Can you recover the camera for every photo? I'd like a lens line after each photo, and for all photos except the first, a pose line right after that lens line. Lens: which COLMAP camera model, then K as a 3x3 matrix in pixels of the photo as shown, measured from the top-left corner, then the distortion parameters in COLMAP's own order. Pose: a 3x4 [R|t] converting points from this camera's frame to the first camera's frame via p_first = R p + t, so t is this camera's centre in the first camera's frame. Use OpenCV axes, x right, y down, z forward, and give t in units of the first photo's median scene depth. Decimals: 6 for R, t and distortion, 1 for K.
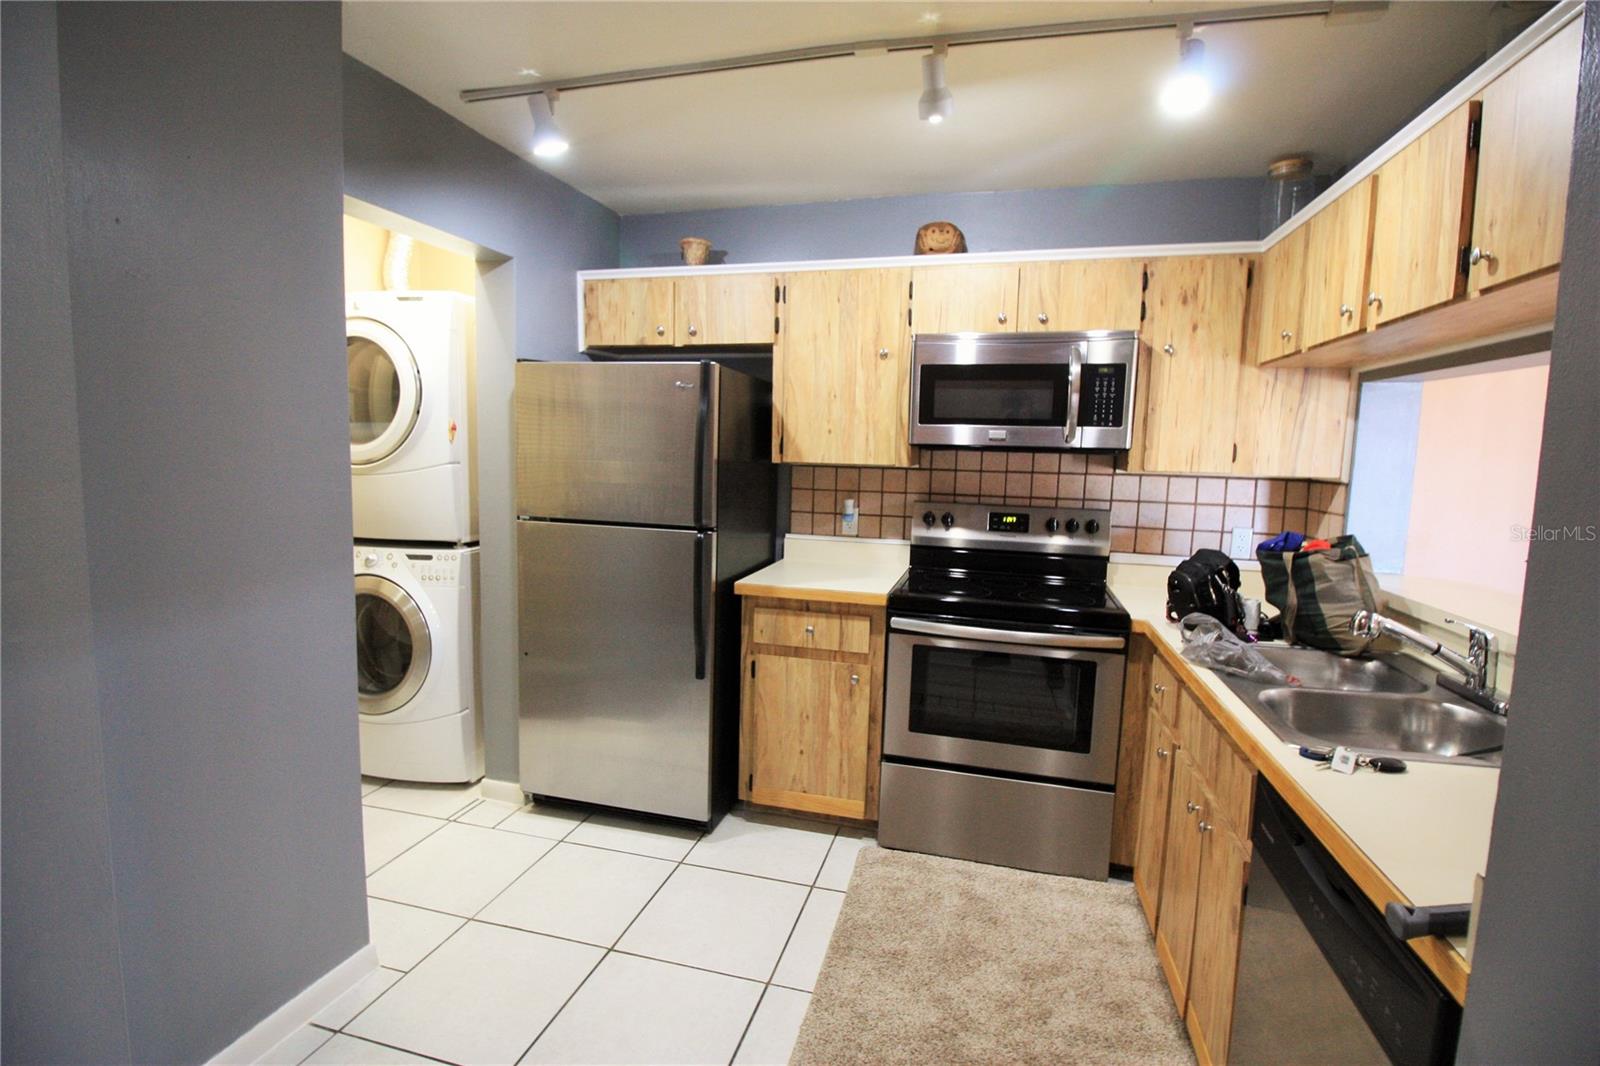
lens RADIAL K [[753.4, 0, 798.8], [0, 753.4, 528.0], [0, 0, 1]] dist [-0.002549, -0.011390]
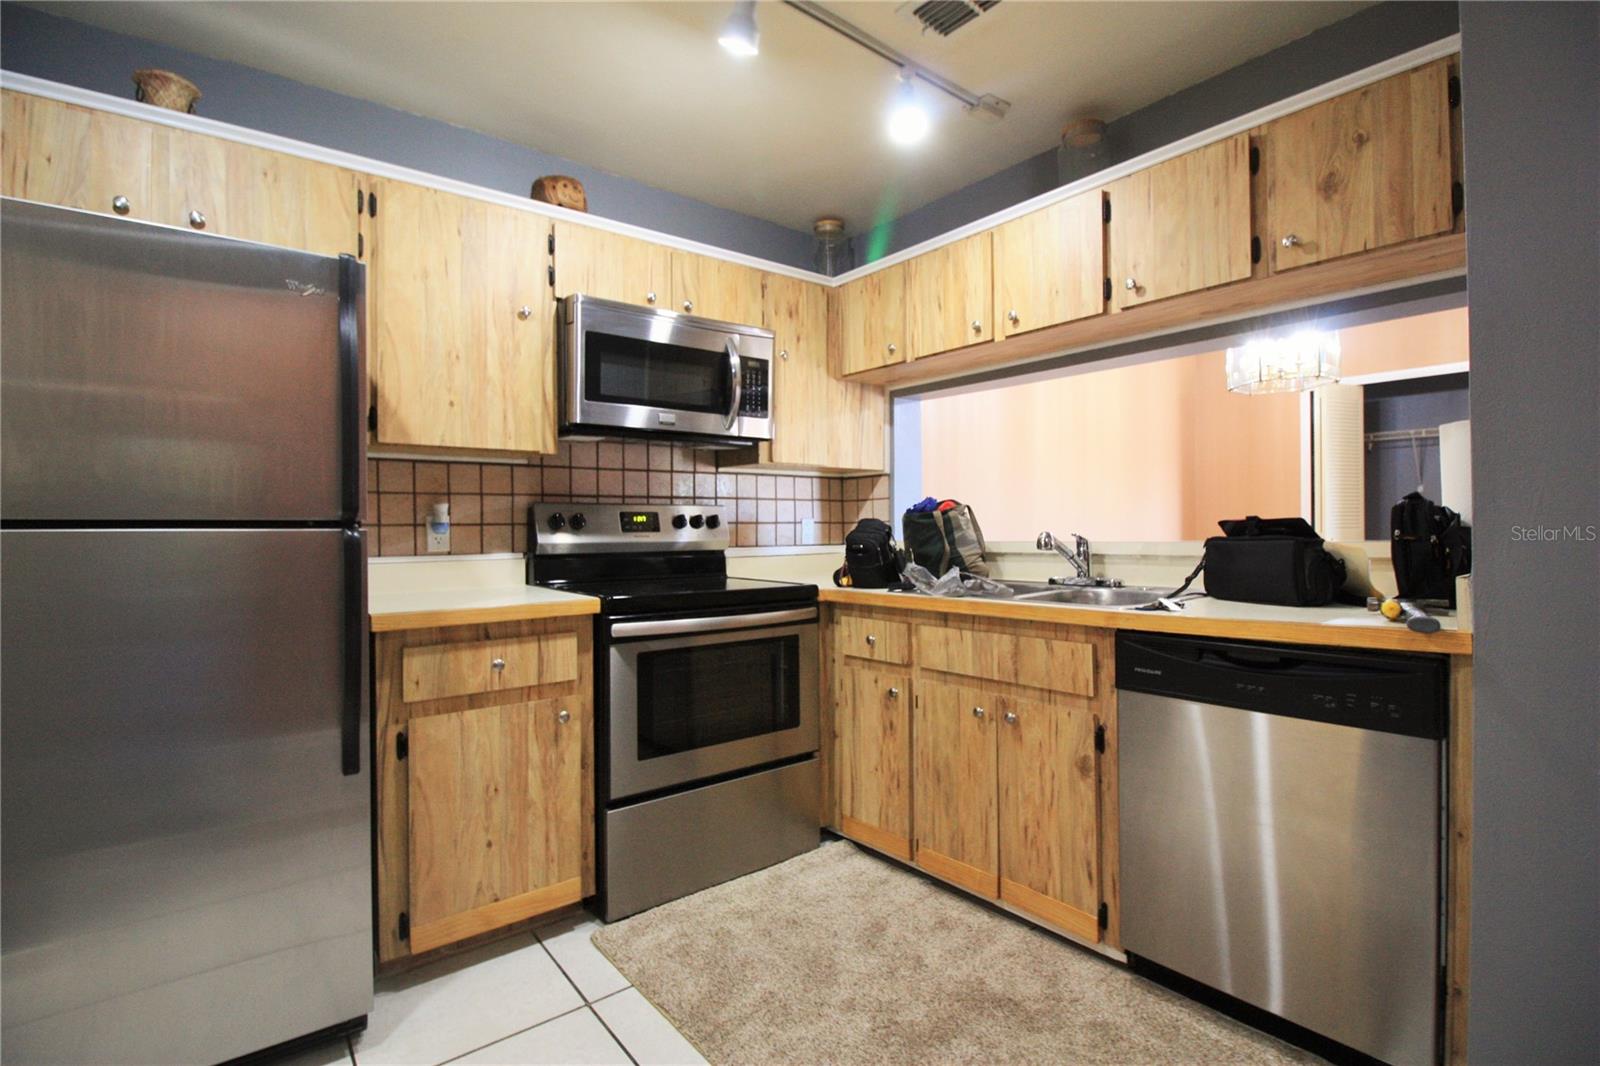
lens RADIAL K [[753.4, 0, 804.7], [0, 753.4, 531.2], [0, 0, 1]] dist [-0.002549, -0.011390]
pose [[0.584959, -0.032829, 0.810398, -0.406171], [0.110171, 0.993136, -0.039292, 0.071903], [-0.803545, 0.112266, 0.584561, 0.339837]]
